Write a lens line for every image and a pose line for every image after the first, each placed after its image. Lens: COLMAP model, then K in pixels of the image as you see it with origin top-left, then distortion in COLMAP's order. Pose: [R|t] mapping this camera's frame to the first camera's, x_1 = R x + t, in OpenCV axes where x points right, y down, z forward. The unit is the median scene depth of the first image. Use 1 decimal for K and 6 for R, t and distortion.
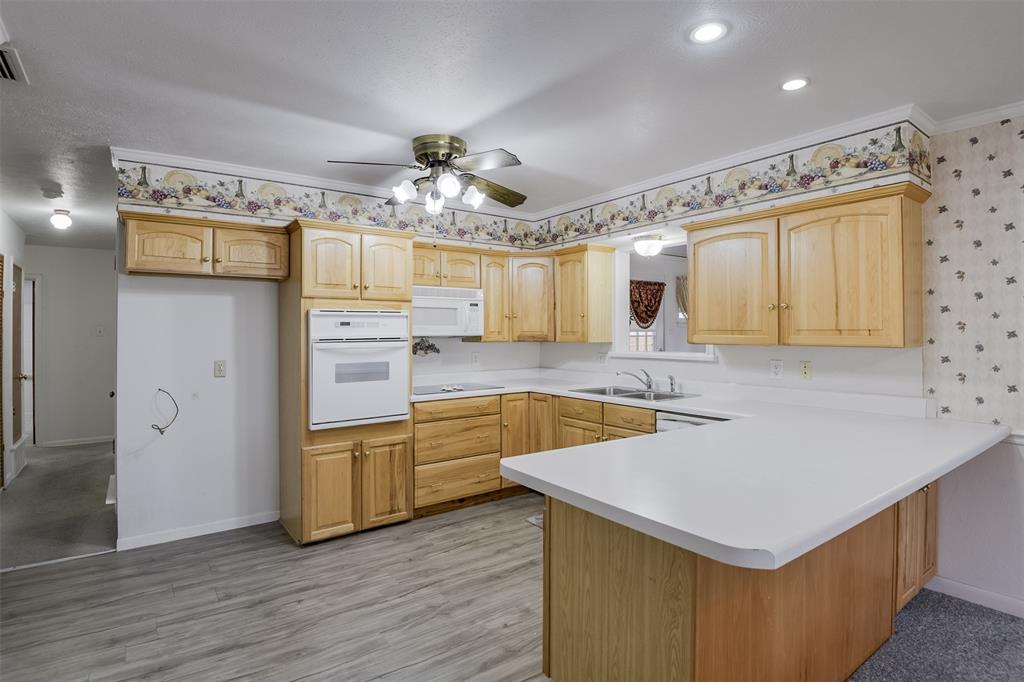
lens RADIAL K [[526.0, 0, 510.1], [0, 526.0, 338.1], [0, 0, 1]] dist [-0.025665, -0.005202]
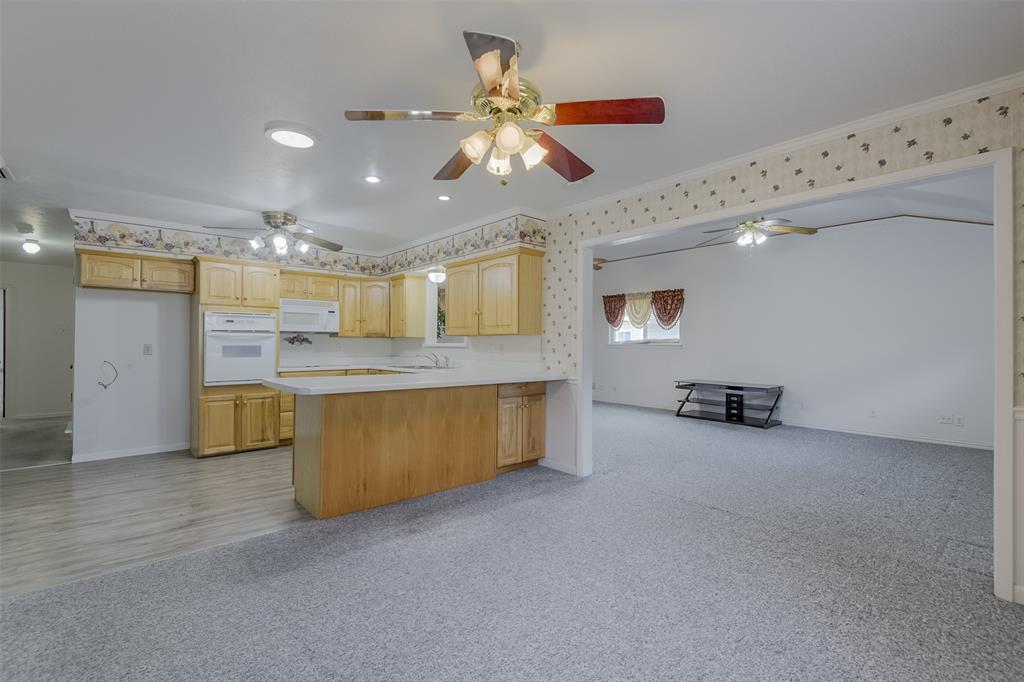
lens RADIAL K [[471.4, 0, 512.2], [0, 471.4, 350.8], [0, 0, 1]] dist [-0.005189, -0.000408]
pose [[0.995725, 0.006898, 0.092110, 0.419911], [-0.007059, 0.999974, 0.001425, 0.055798], [-0.092097, -0.002069, 0.995748, -0.524294]]
